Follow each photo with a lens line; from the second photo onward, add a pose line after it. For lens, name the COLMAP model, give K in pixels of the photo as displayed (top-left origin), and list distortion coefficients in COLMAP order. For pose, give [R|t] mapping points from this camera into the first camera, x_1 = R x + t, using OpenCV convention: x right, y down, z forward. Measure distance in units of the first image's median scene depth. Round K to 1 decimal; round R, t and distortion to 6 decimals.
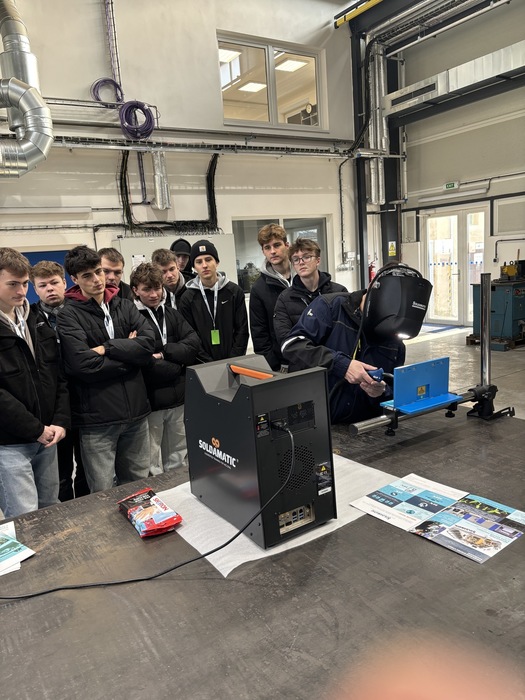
lens RADIAL K [[554.0, 0, 262.5], [0, 554.0, 350.0], [0, 0, 1]] dist [0.003563, 0.002687]
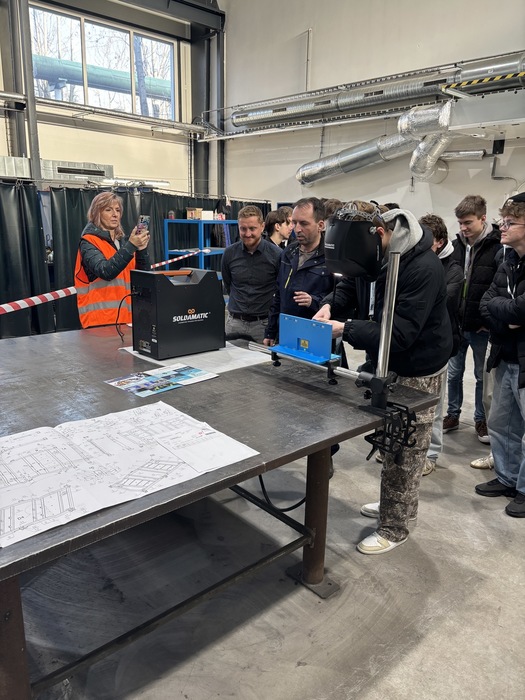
lens RADIAL K [[533.9, 0, 262.5], [0, 533.9, 350.0], [0, 0, 1]] dist [0.096989, -0.110620]
pose [[0.153348, 0.314467, -0.936800, 1.965599], [-0.195649, 0.938908, 0.283148, -0.322199], [0.968610, 0.139864, 0.205505, 1.010357]]
